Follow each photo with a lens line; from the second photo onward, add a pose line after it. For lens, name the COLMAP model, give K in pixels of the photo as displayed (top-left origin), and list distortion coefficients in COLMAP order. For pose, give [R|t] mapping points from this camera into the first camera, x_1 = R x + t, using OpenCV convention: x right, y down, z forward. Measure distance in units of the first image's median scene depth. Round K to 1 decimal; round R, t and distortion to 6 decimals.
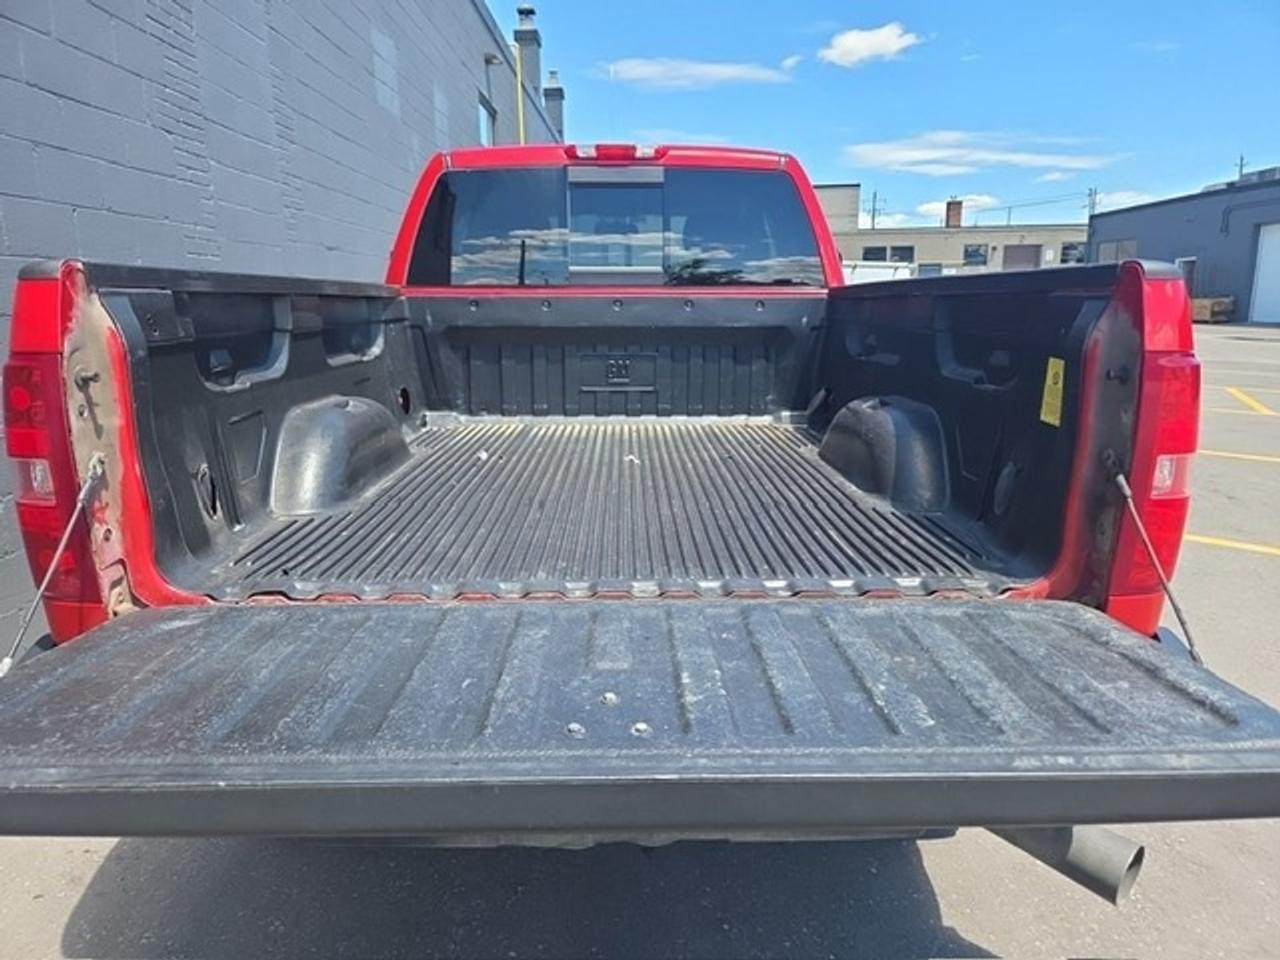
lens RADIAL K [[878.8, 0, 644.6], [0, 878.8, 470.7], [0, 0, 1]] dist [0.031336, -0.018338]
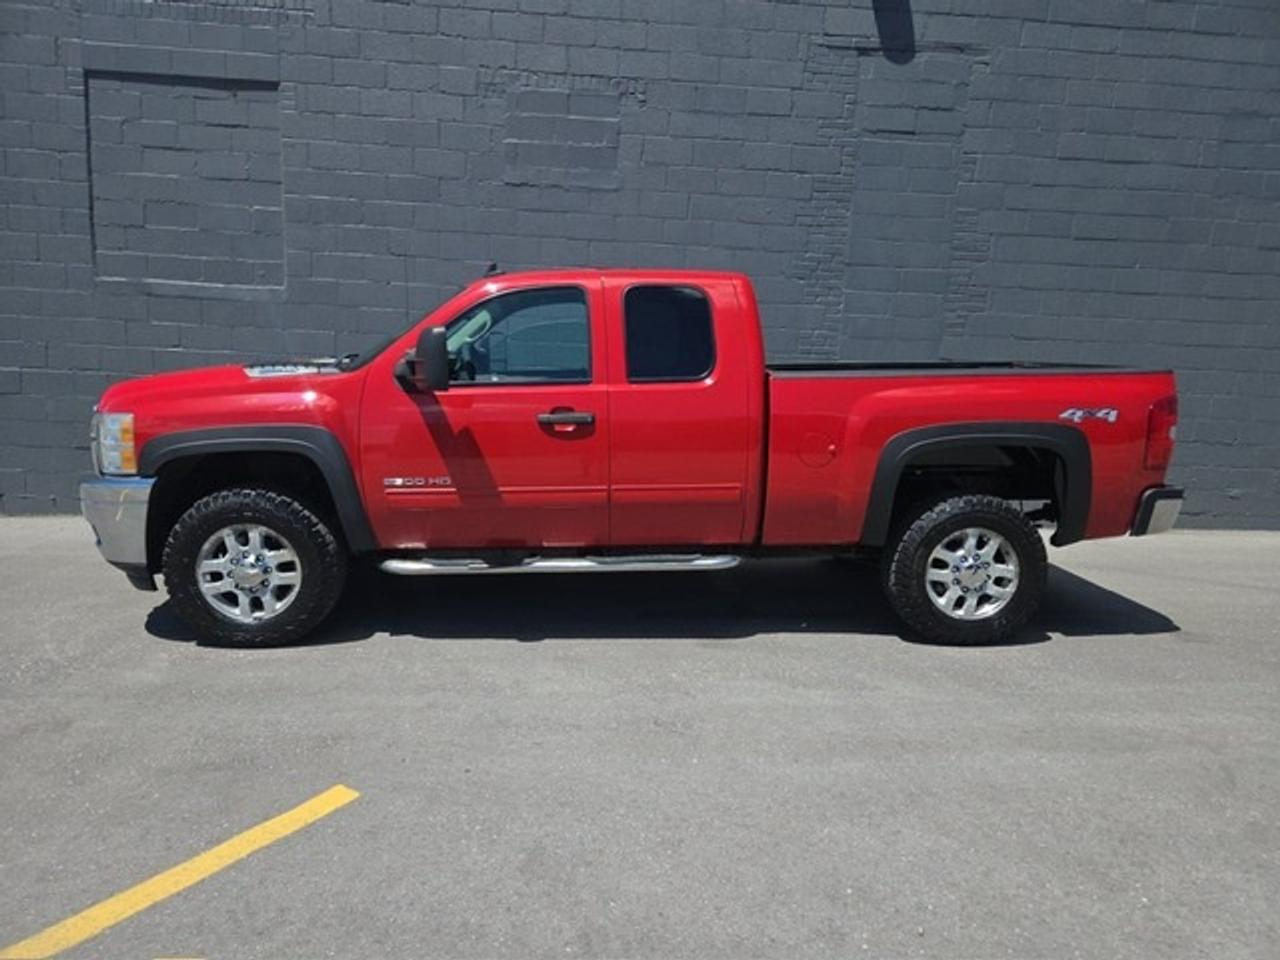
lens RADIAL K [[869.0, 0, 629.1], [0, 869.0, 486.4], [0, 0, 1]] dist [0.066814, -0.060430]
pose [[0.056360, 0.159885, -0.985525, 0.288727], [-0.234892, 0.961511, 0.142556, -0.036067], [0.970386, 0.223458, 0.091747, 0.143442]]
